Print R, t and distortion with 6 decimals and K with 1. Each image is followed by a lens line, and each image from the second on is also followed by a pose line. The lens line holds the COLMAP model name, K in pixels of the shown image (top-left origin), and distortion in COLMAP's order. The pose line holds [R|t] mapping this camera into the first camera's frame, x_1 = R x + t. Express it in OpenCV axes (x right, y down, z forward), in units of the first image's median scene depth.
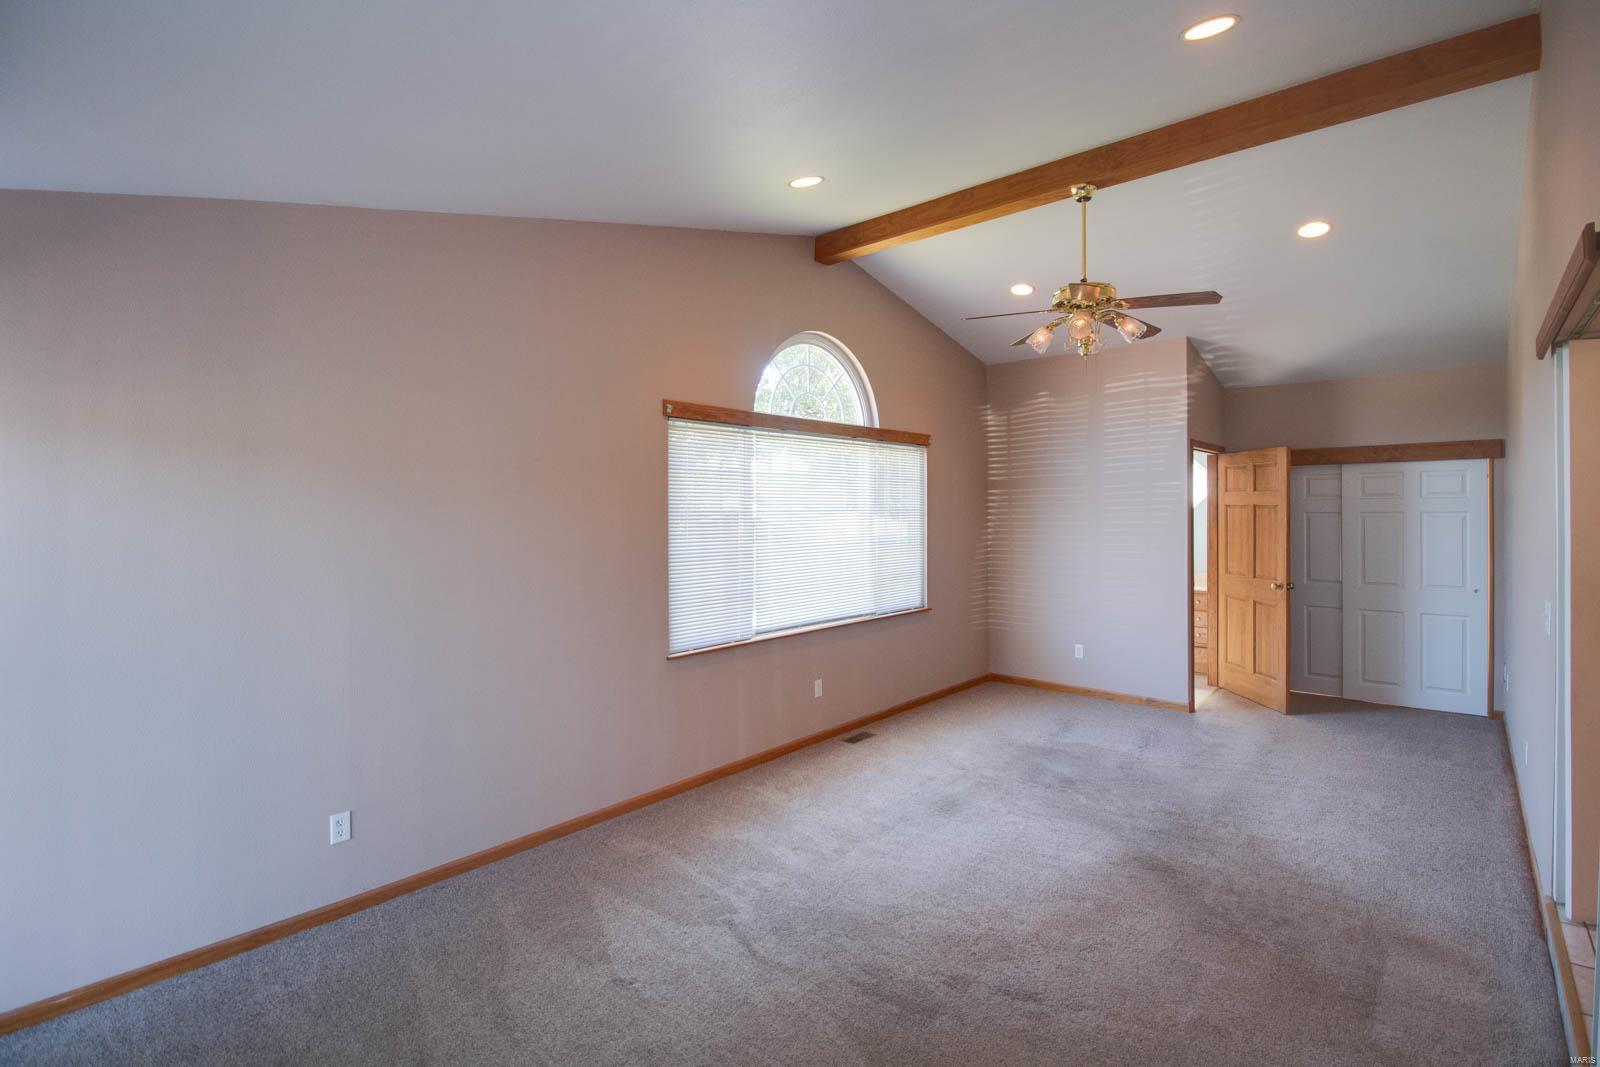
lens RADIAL K [[770.6, 0, 830.5], [0, 770.6, 502.4], [0, 0, 1]] dist [0.000707, -0.011663]
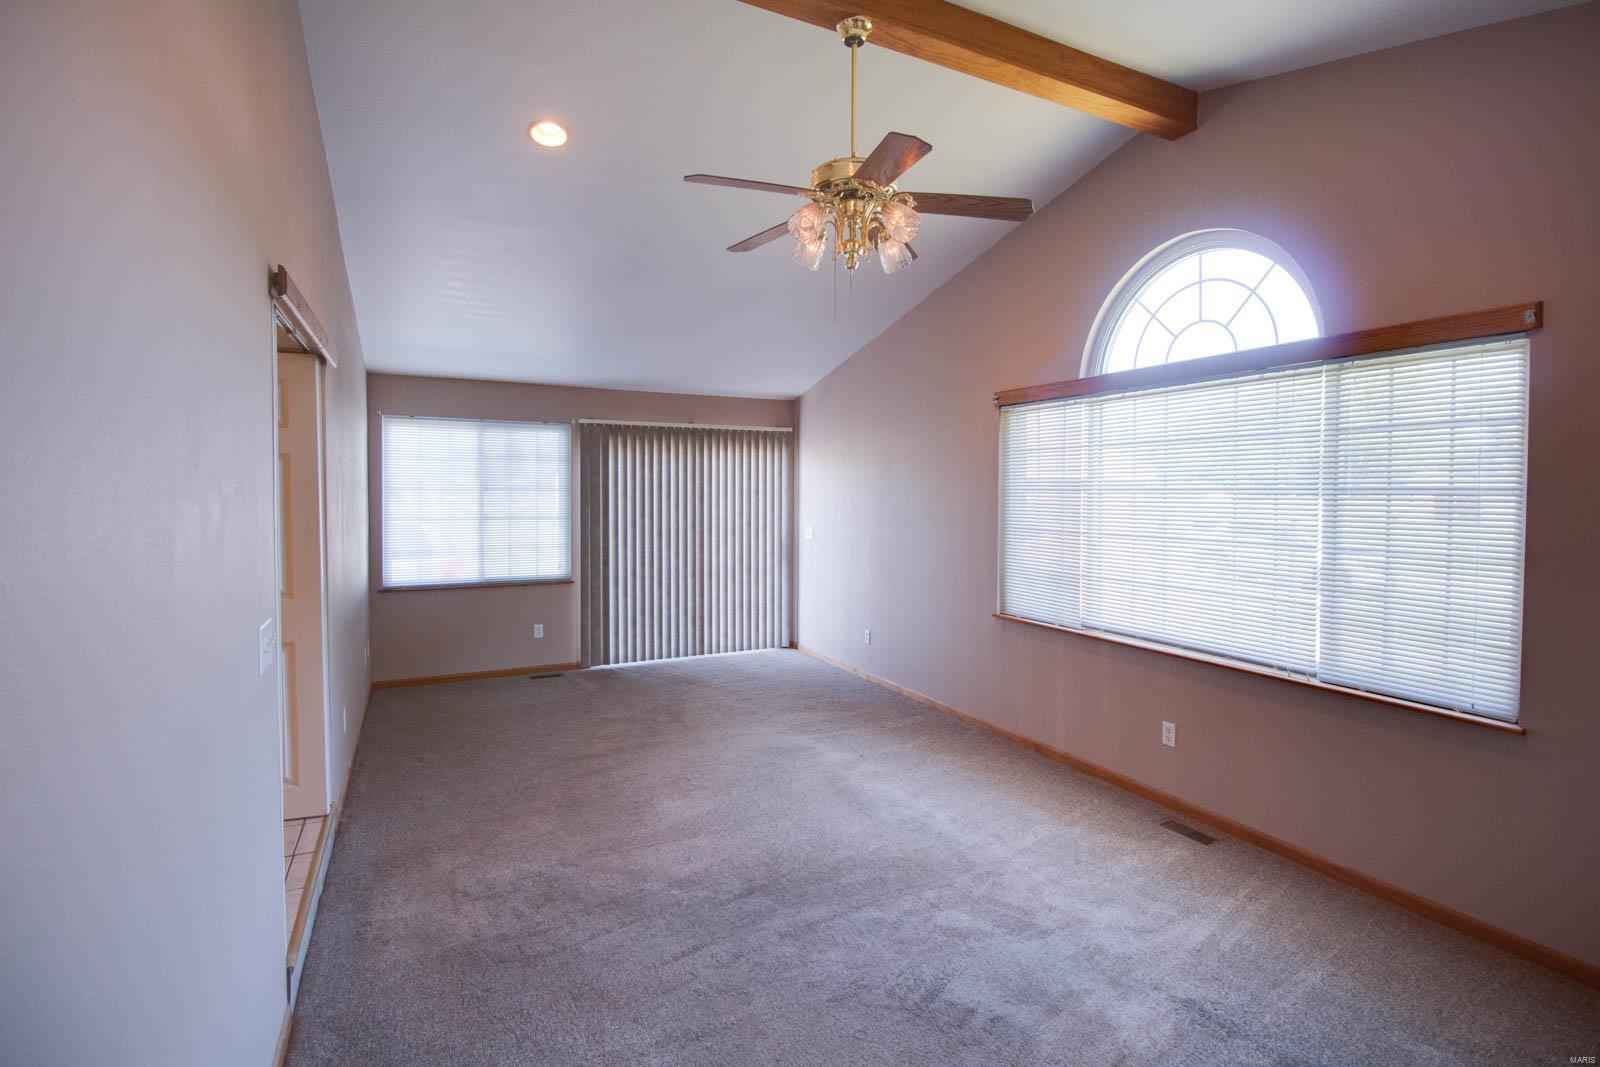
lens RADIAL K [[770.6, 0, 830.5], [0, 770.6, 502.4], [0, 0, 1]] dist [0.000707, -0.011663]
pose [[-0.388643, 0.019560, -0.921181, 0.807945], [0.012200, 0.999796, 0.016082, 0.007370], [0.921307, -0.004988, -0.388803, 1.033052]]
